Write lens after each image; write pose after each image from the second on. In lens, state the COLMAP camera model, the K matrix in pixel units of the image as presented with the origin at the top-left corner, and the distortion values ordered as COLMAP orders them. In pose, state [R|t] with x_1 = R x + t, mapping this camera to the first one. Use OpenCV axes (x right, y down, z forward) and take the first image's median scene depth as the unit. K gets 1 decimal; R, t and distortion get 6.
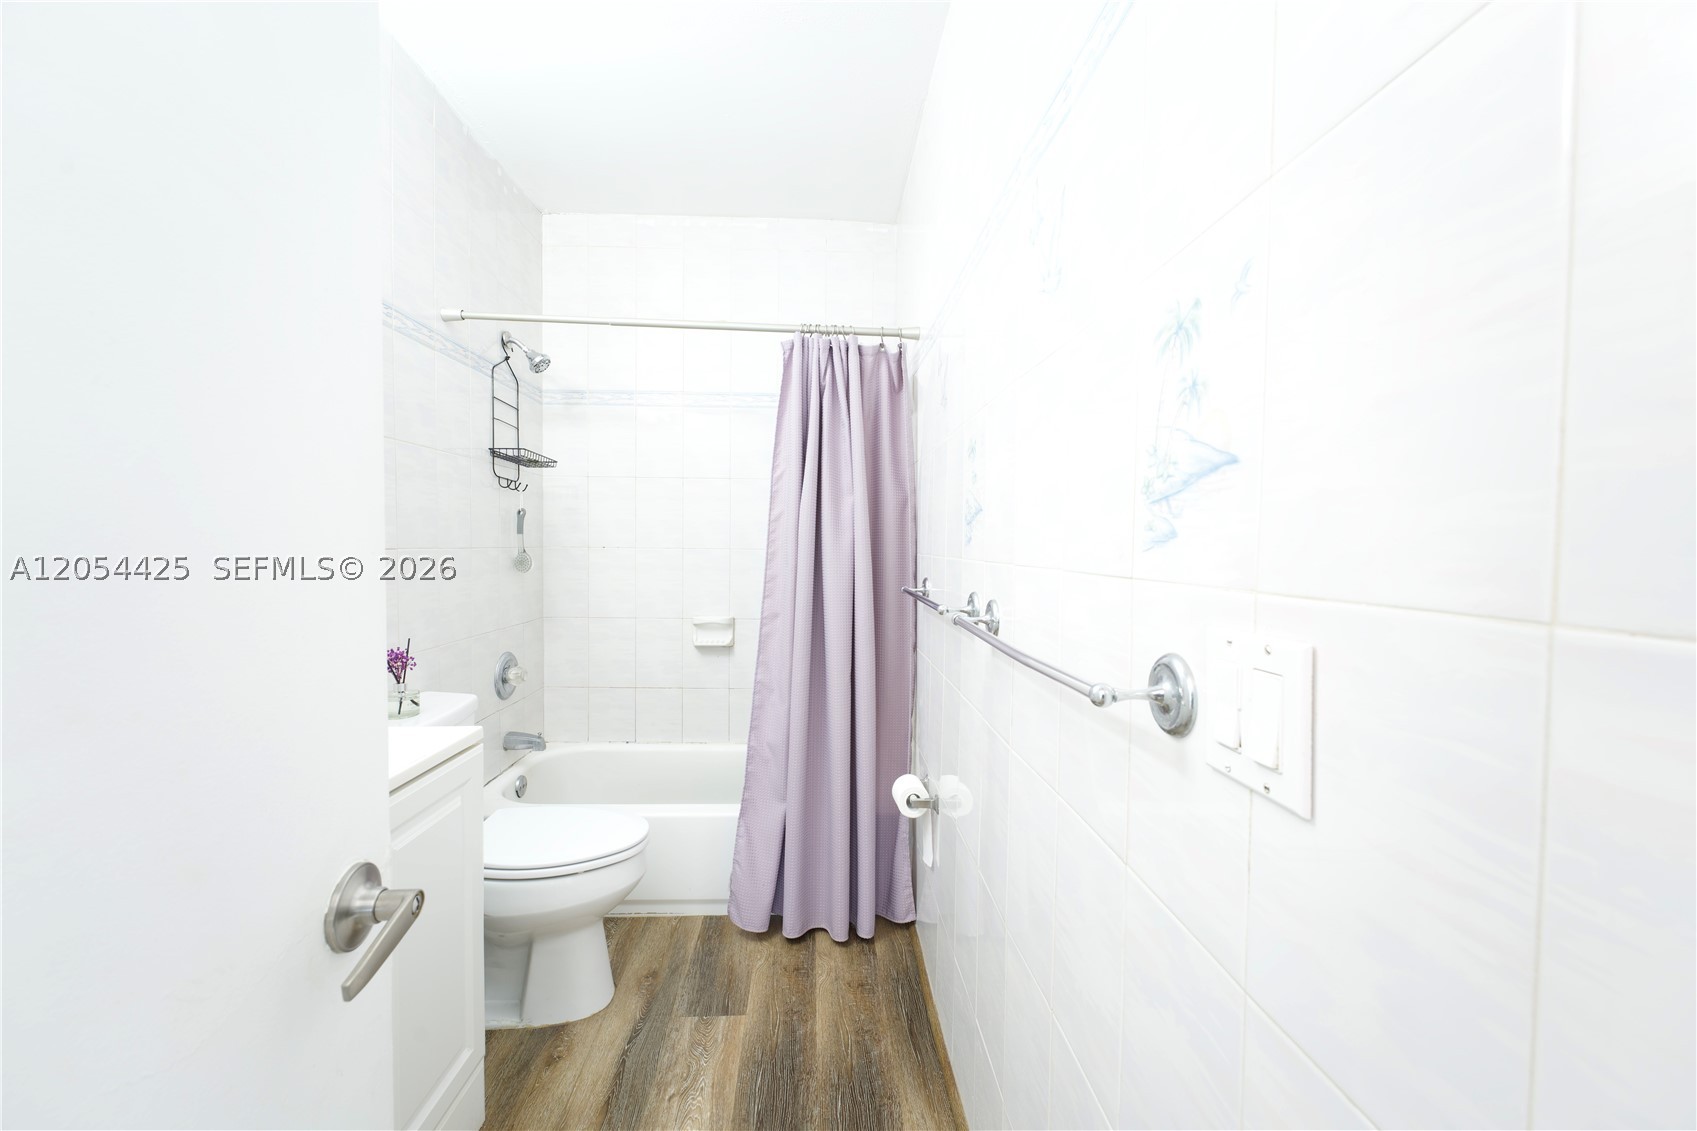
lens RADIAL K [[672.4, 0, 845.4], [0, 672.4, 566.2], [0, 0, 1]] dist [-0.003096, -0.000143]
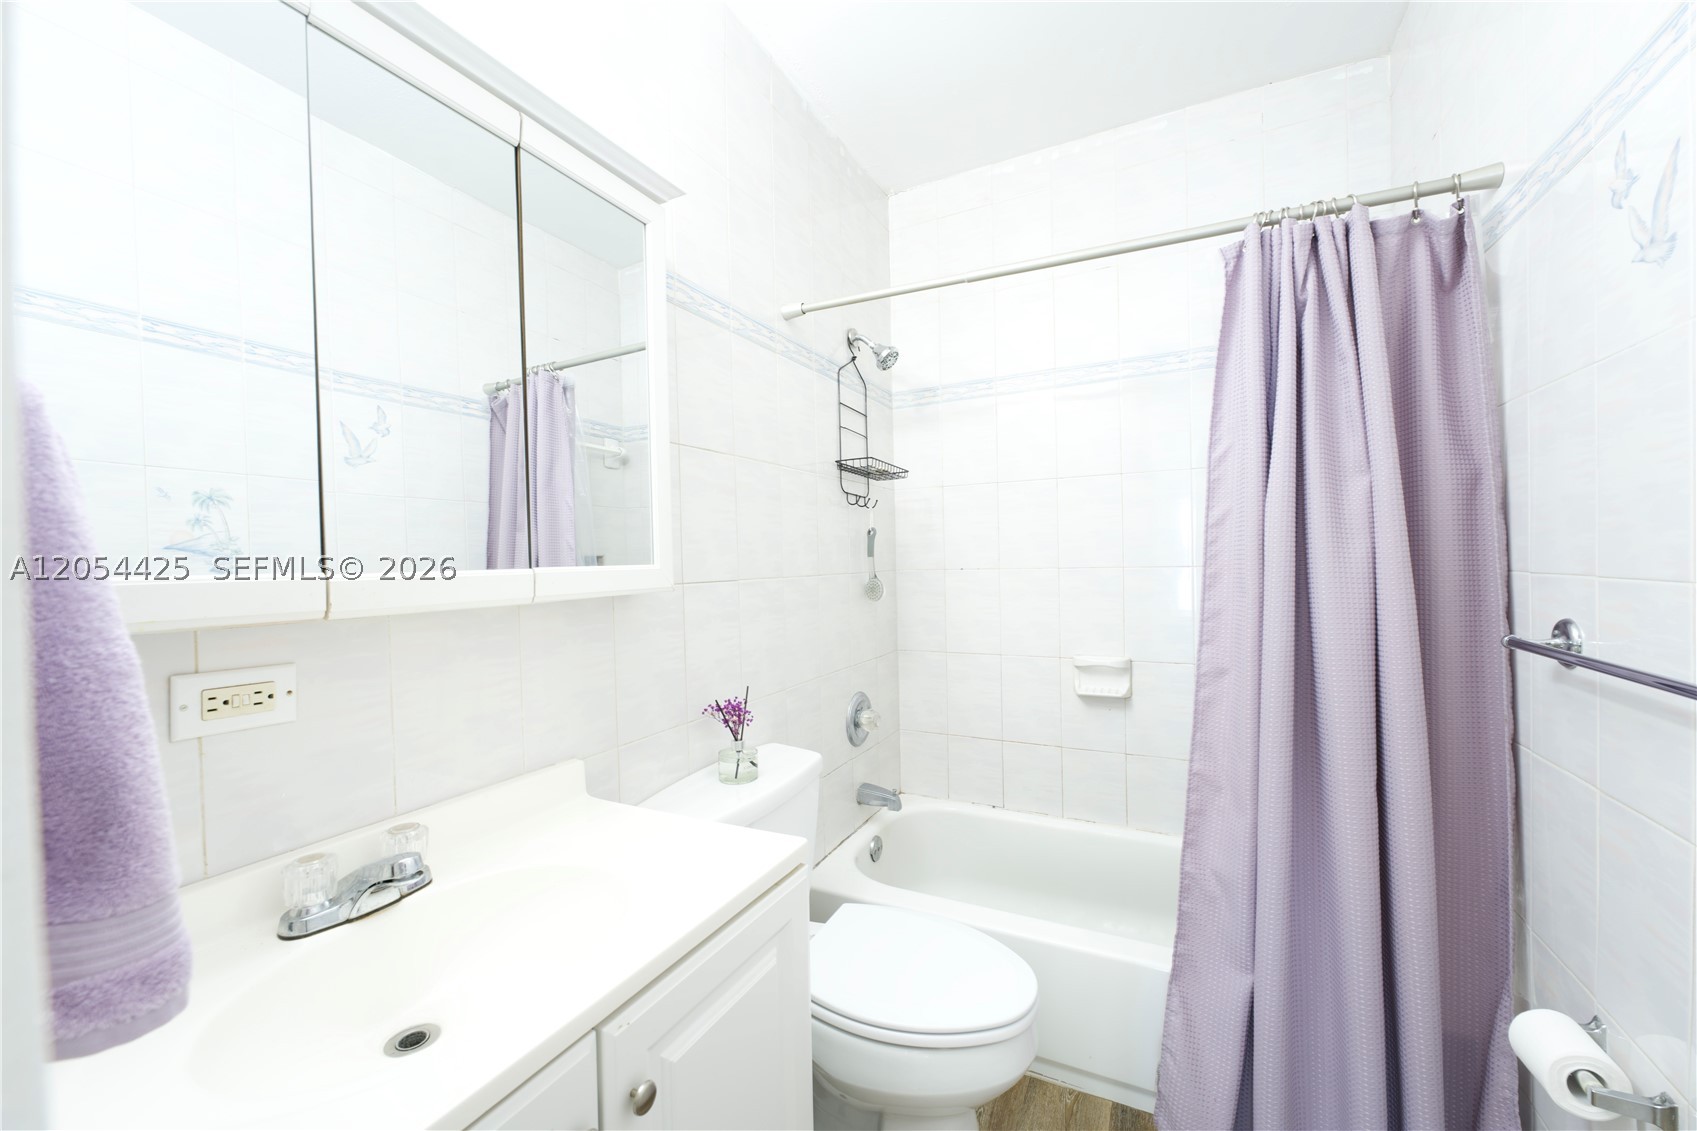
lens RADIAL K [[672.4, 0, 843.7], [0, 672.4, 568.9], [0, 0, 1]] dist [-0.003096, -0.000143]
pose [[0.871042, -0.023108, -0.490664, -0.099482], [0.015212, 0.999683, -0.020076, -0.017705], [0.490972, 0.010022, 0.871118, 0.256366]]
